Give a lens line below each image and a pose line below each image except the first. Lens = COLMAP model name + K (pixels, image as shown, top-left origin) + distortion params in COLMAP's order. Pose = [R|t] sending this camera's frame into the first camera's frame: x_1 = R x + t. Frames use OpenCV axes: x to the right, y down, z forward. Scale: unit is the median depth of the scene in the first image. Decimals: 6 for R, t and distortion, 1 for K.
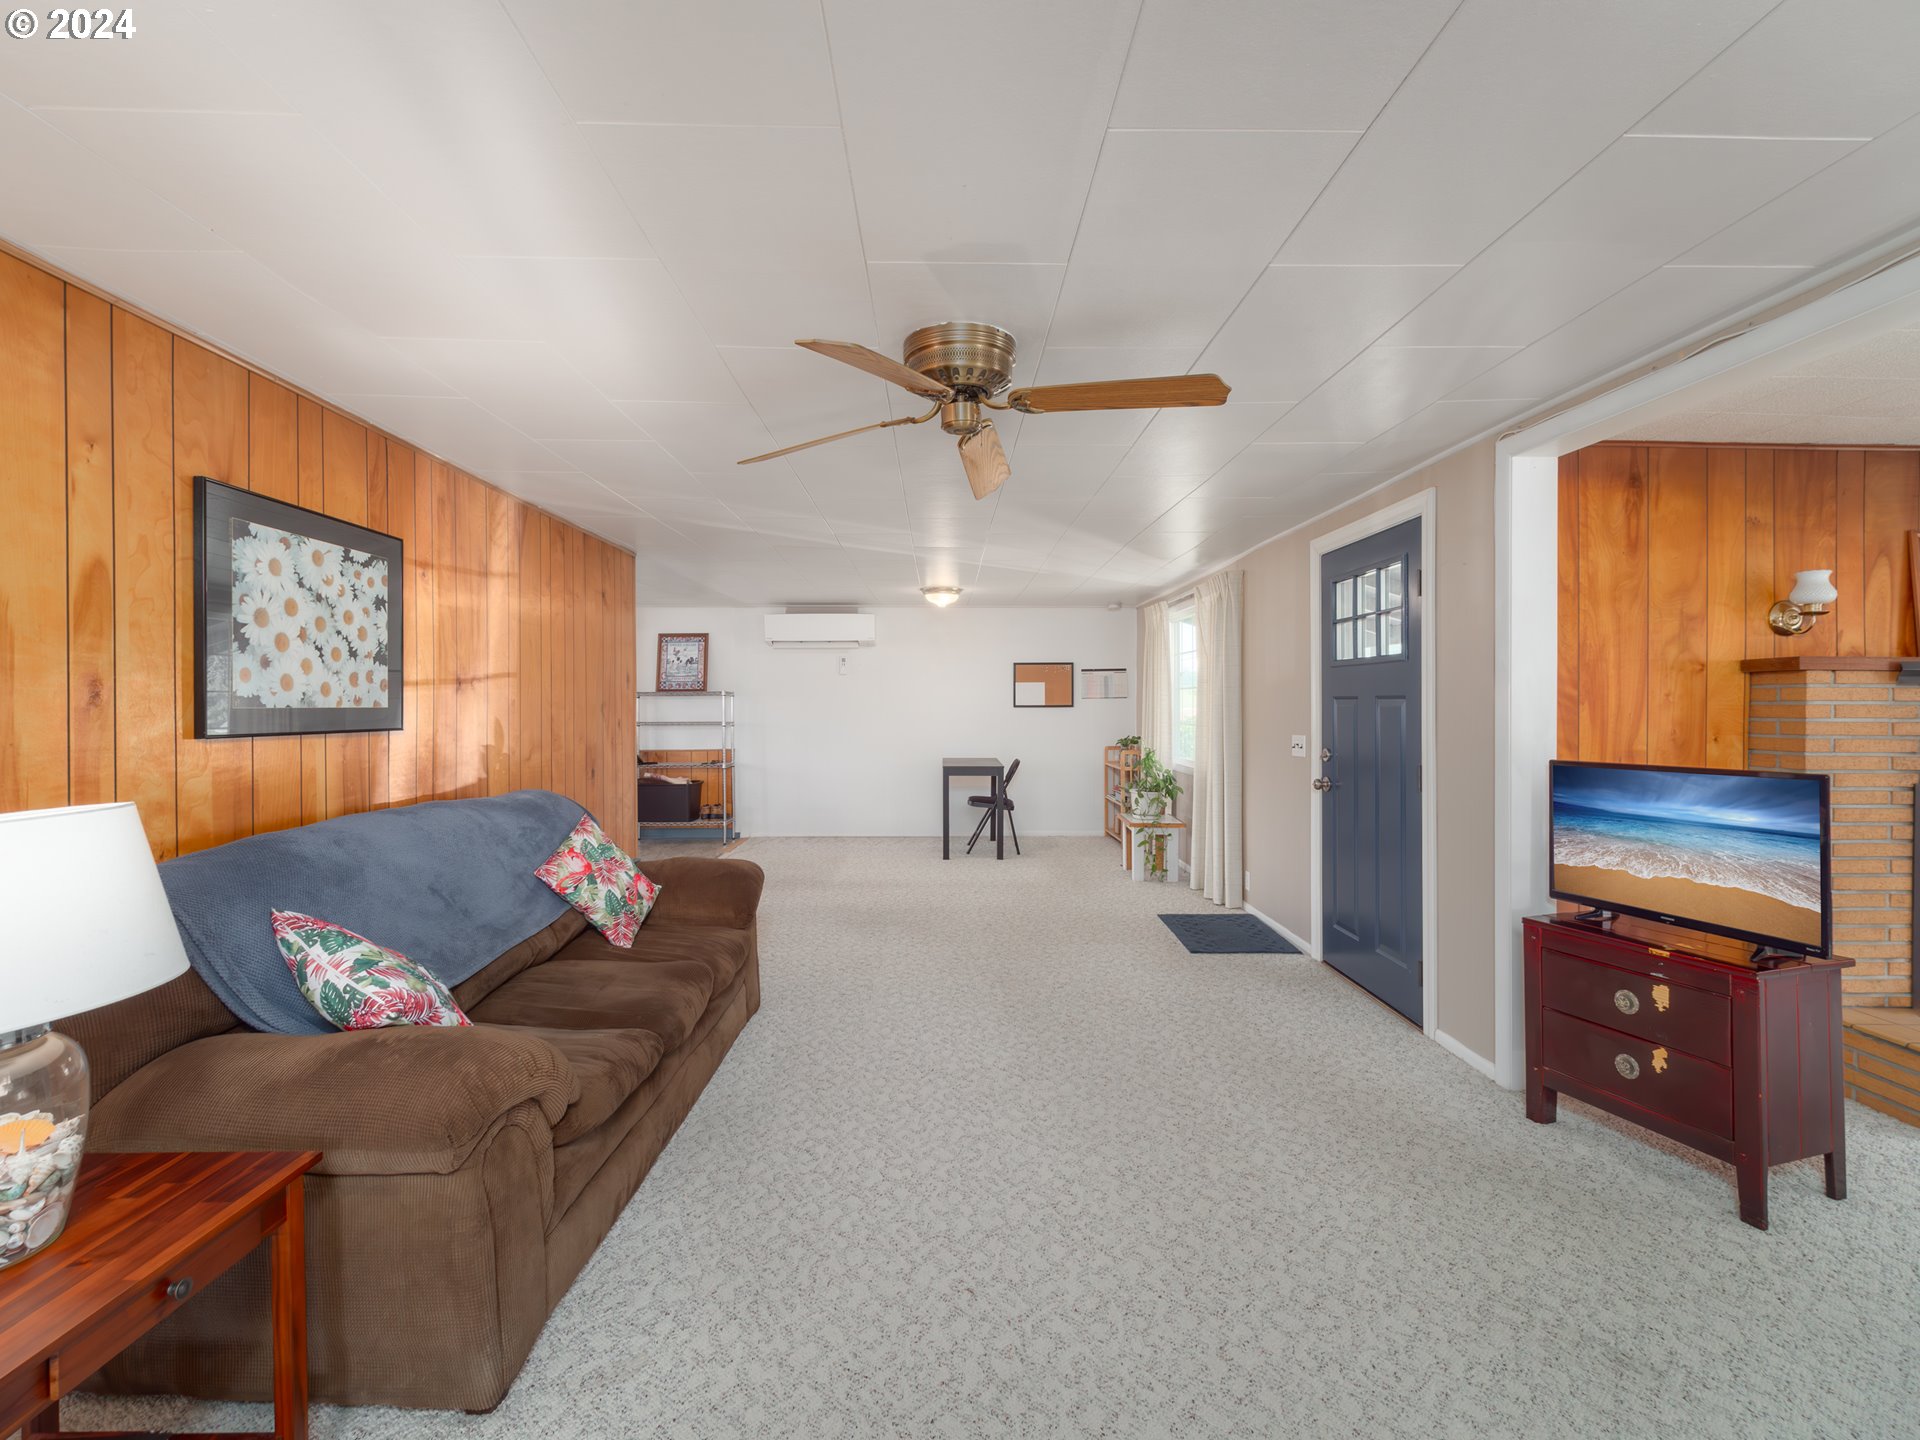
lens RADIAL K [[863.8, 0, 954.2], [0, 863.8, 712.7], [0, 0, 1]] dist [0.013037, -0.017023]
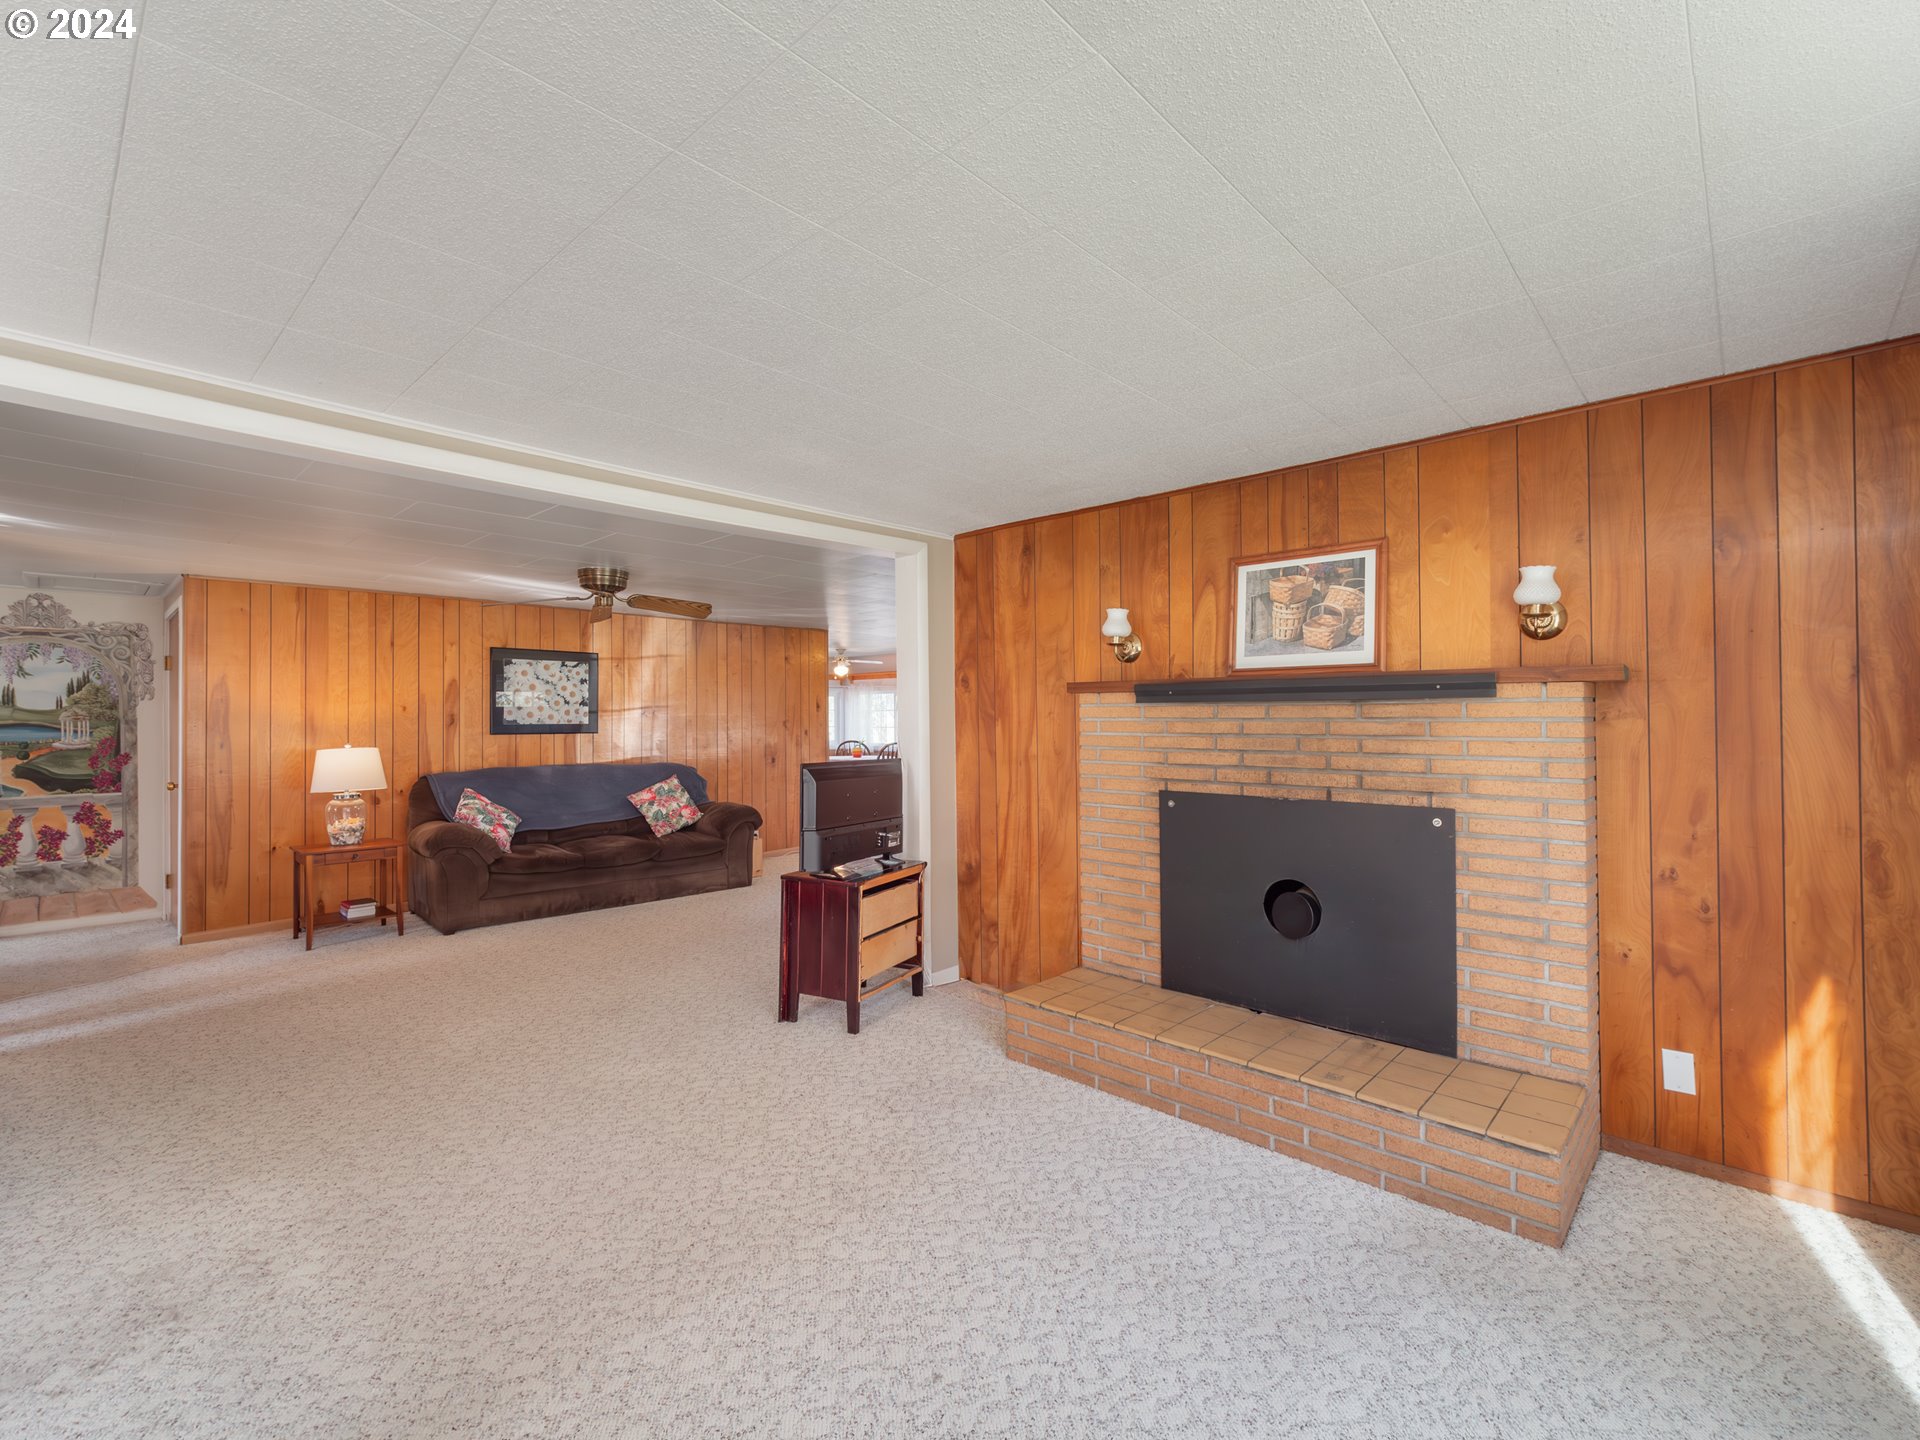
lens RADIAL K [[864.5, 0, 962.7], [0, 864.5, 711.7], [0, 0, 1]] dist [0.001195, -0.006884]
pose [[0.719448, -0.009977, -0.694474, 1.719999], [-0.001292, 0.999876, -0.015702, -0.002914], [0.694545, 0.012194, 0.719346, -0.012893]]
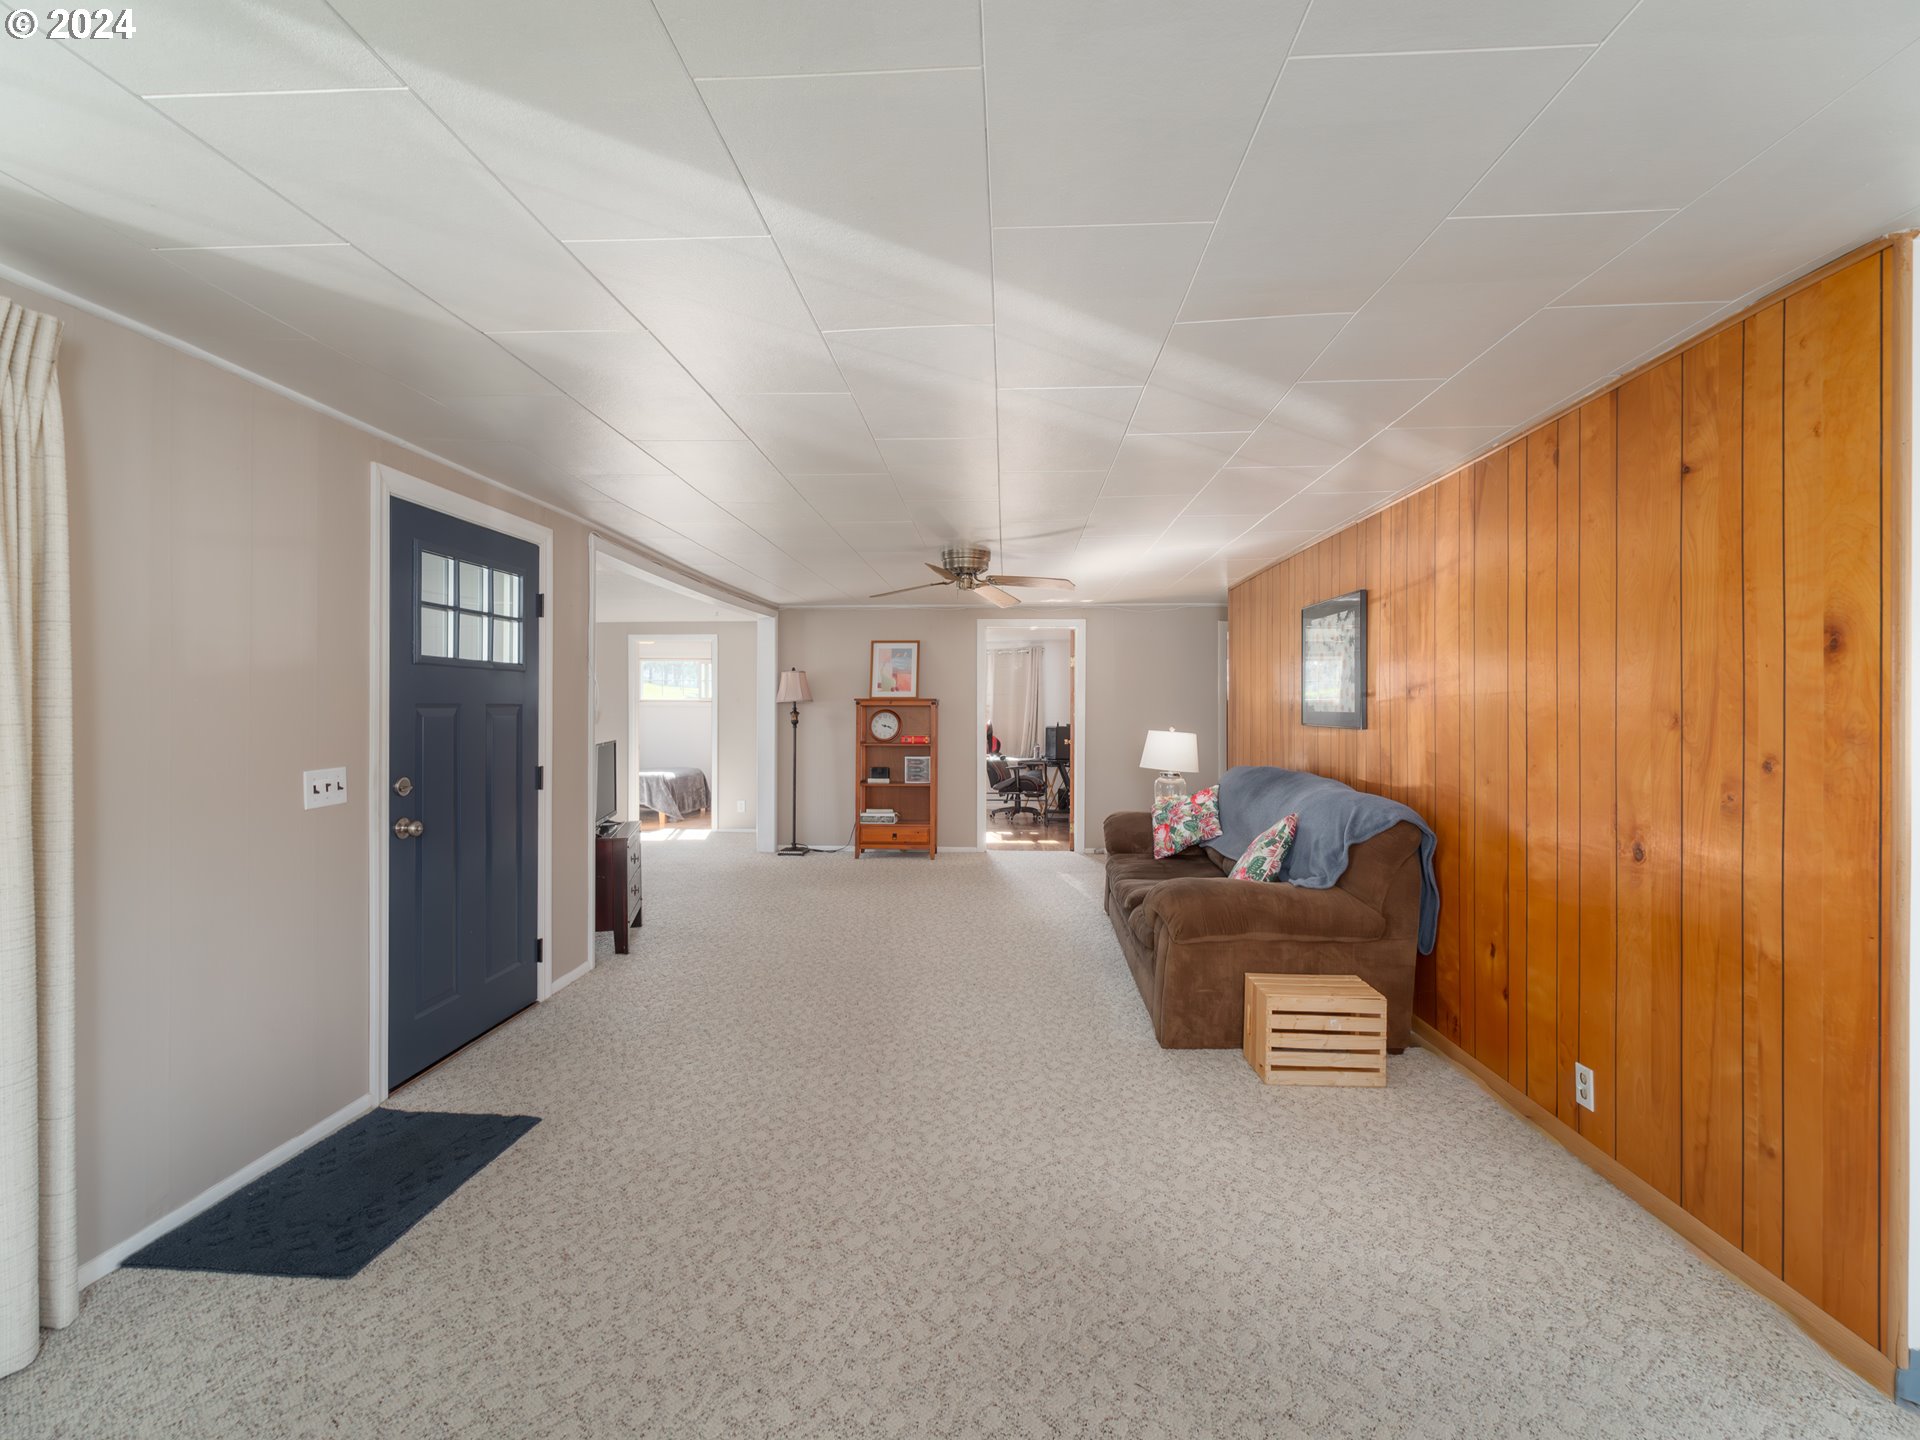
lens RADIAL K [[860.1, 0, 971.1], [0, 860.1, 715.9], [0, 0, 1]] dist [-0.001964, -0.001209]
pose [[-0.998274, 0.002334, 0.058686, -0.101028], [0.003549, 0.999782, 0.020598, -0.030117], [-0.058625, 0.020770, -0.998064, 2.371328]]
